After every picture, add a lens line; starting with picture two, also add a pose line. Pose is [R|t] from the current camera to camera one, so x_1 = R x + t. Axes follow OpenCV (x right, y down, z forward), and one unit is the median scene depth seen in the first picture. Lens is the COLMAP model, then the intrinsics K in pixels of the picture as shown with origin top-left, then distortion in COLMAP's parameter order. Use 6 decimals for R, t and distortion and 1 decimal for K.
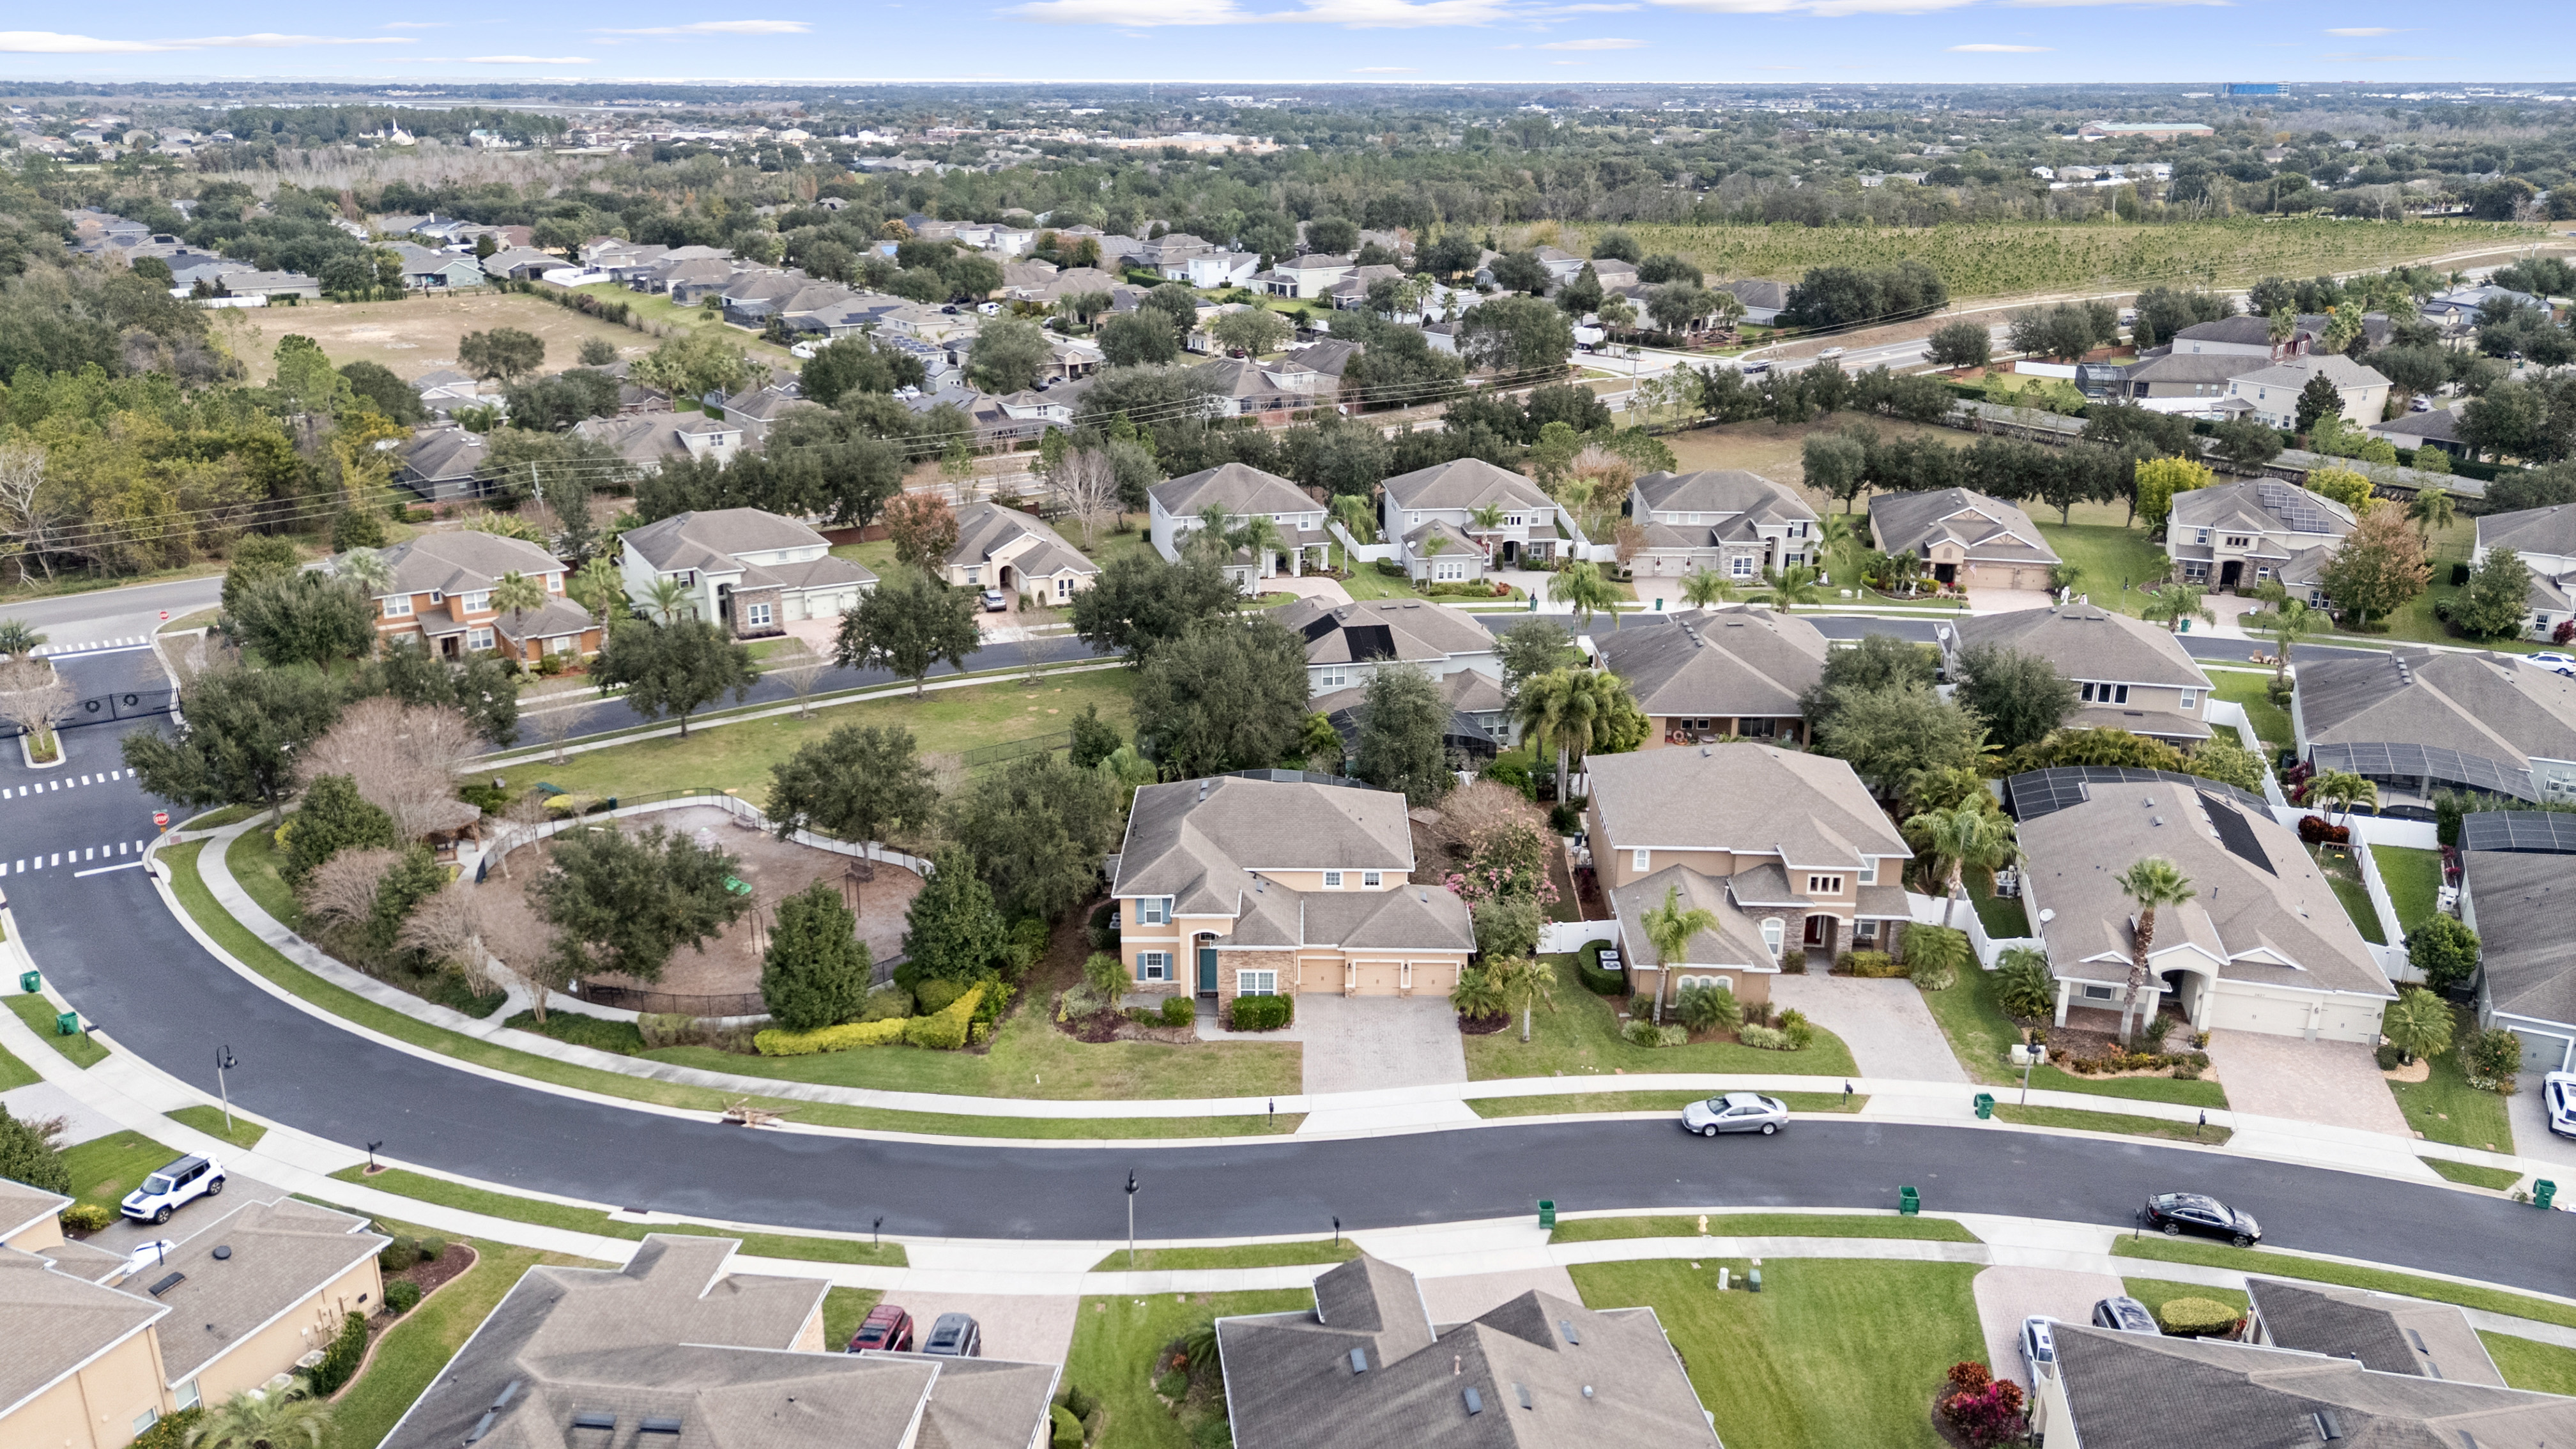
lens RADIAL K [[1882.3, 0, 1288.0], [0, 1882.3, 724.5], [0, 0, 1]] dist [0.152823, 0.000000]
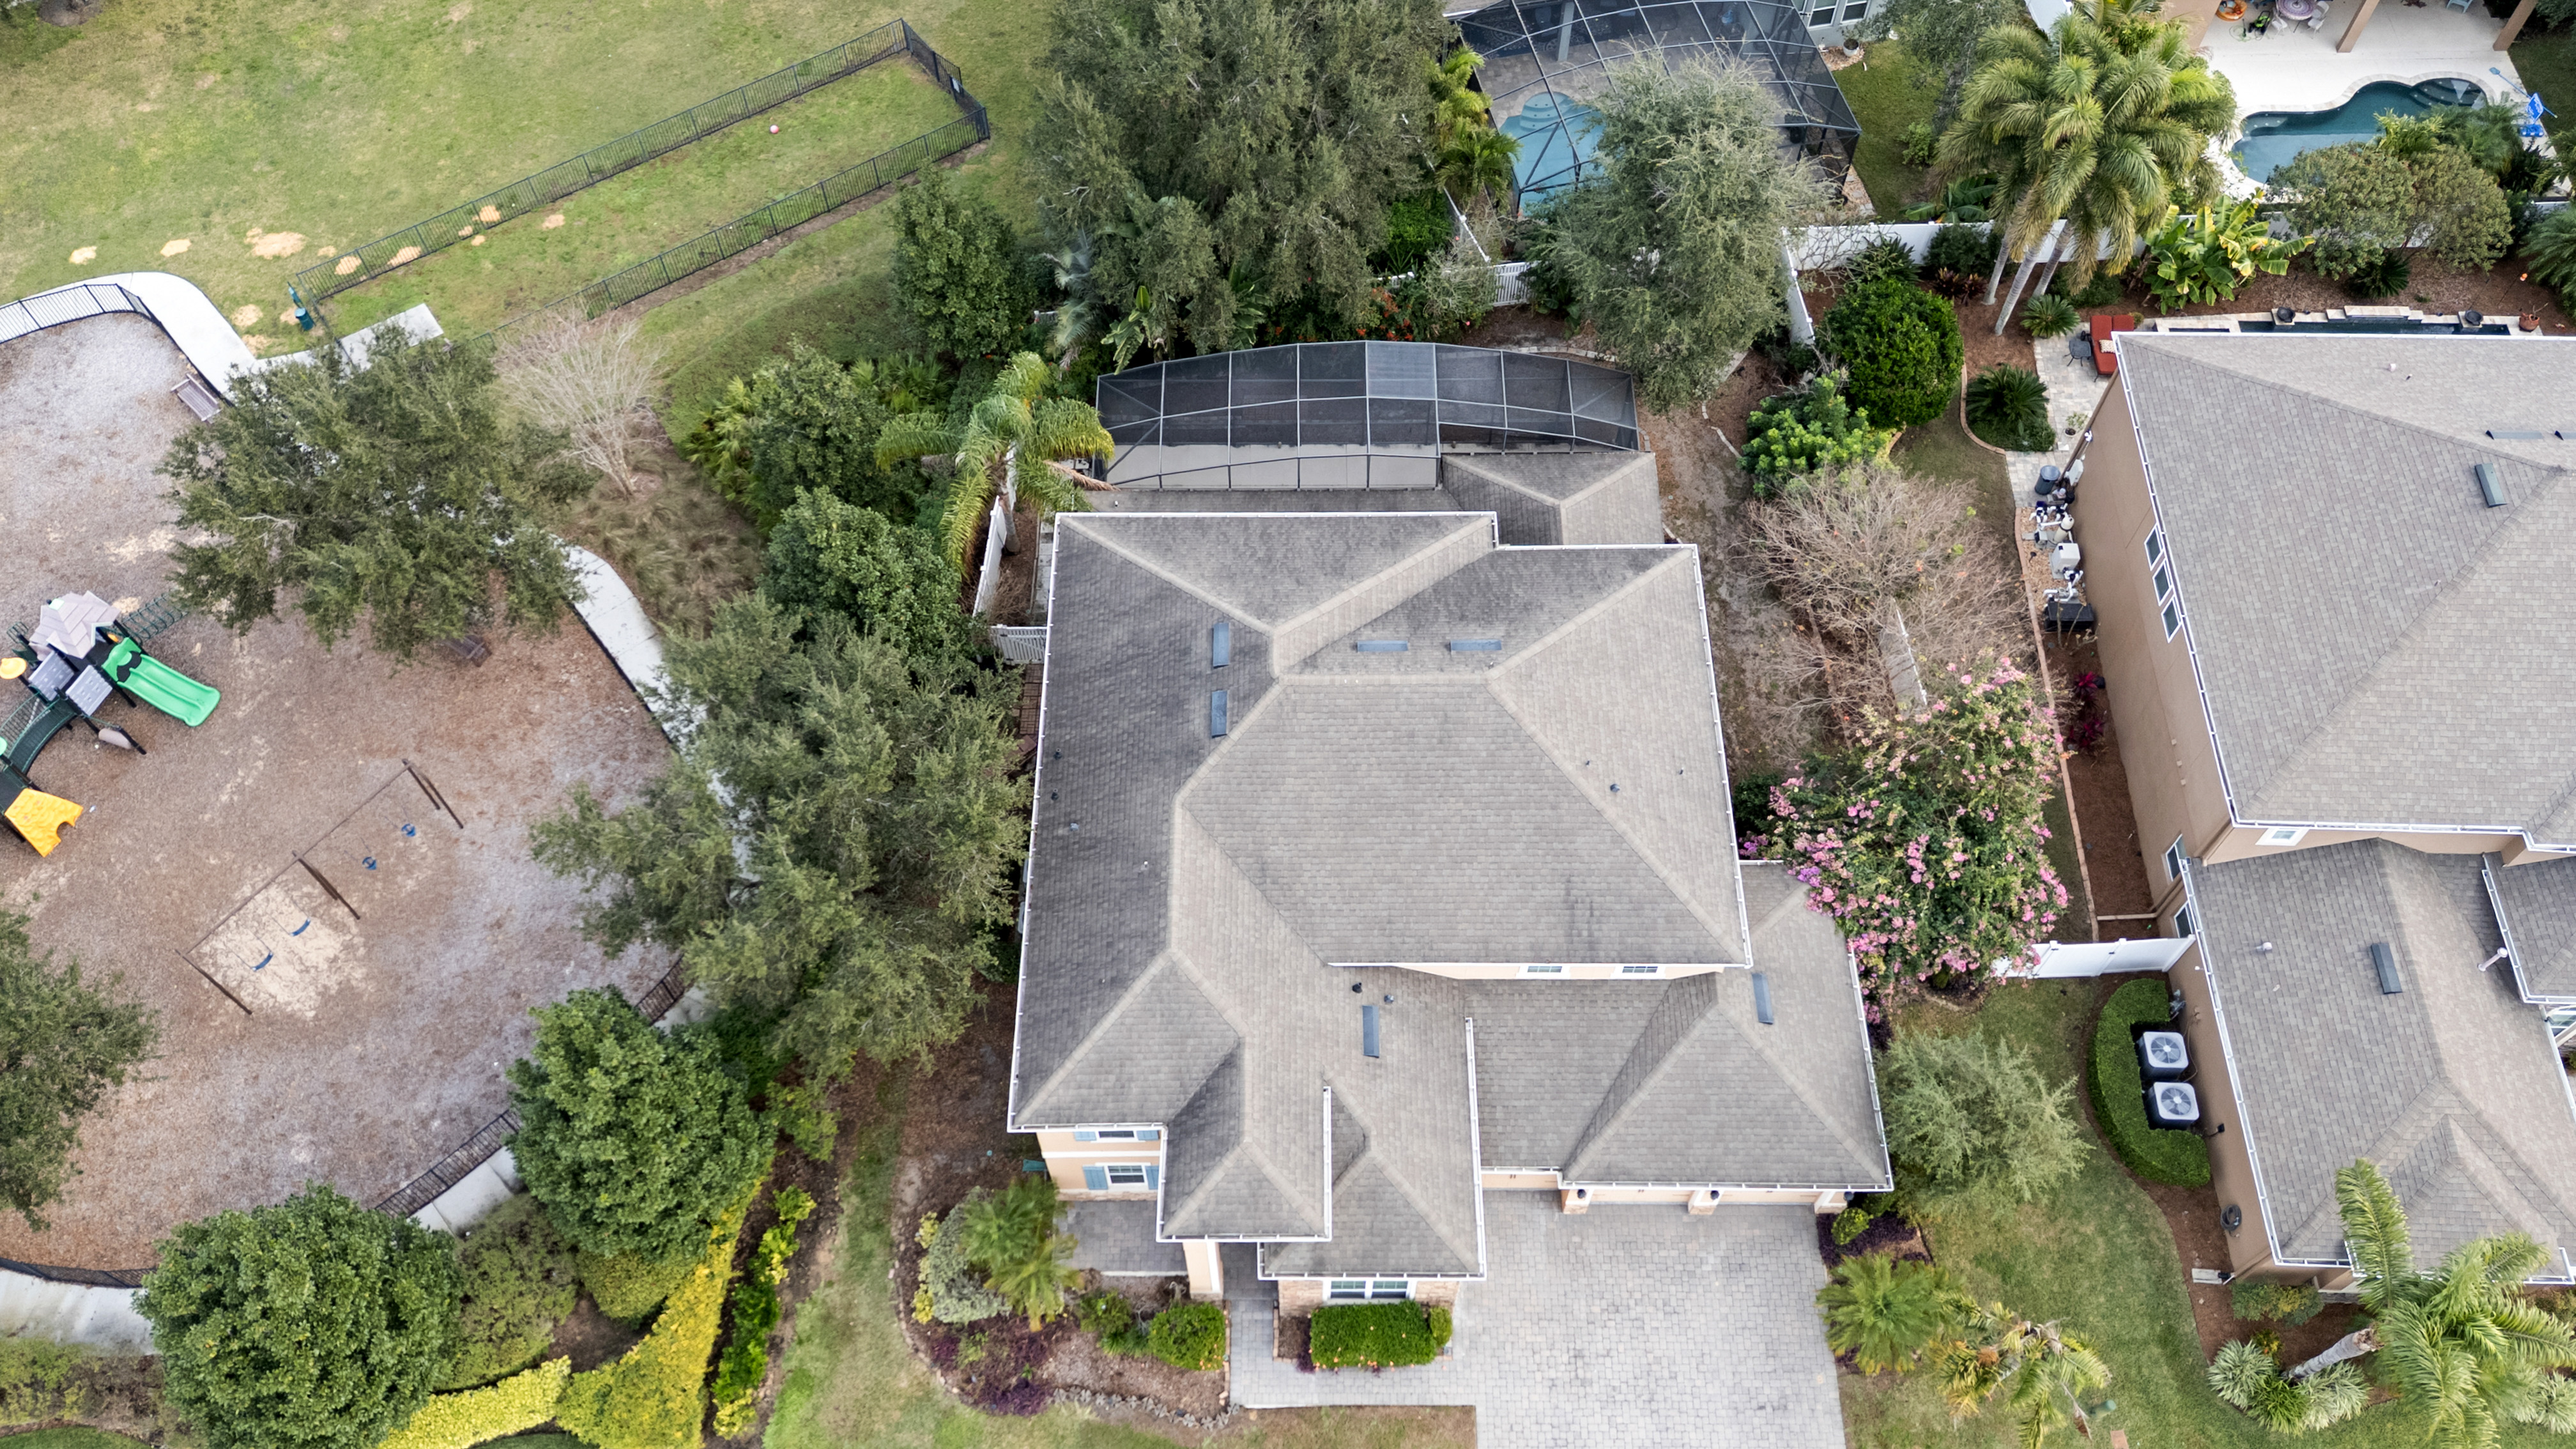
lens RADIAL K [[1913.0, 0, 1303.7], [0, 1913.0, 727.5], [0, 0, 1]] dist [0.088656, -0.109130]
pose [[0.999883, -0.015288, 0.000849, -0.029089], [0.010936, 0.751811, 0.659288, -0.237635], [-0.010717, -0.659202, 0.751890, 0.744111]]
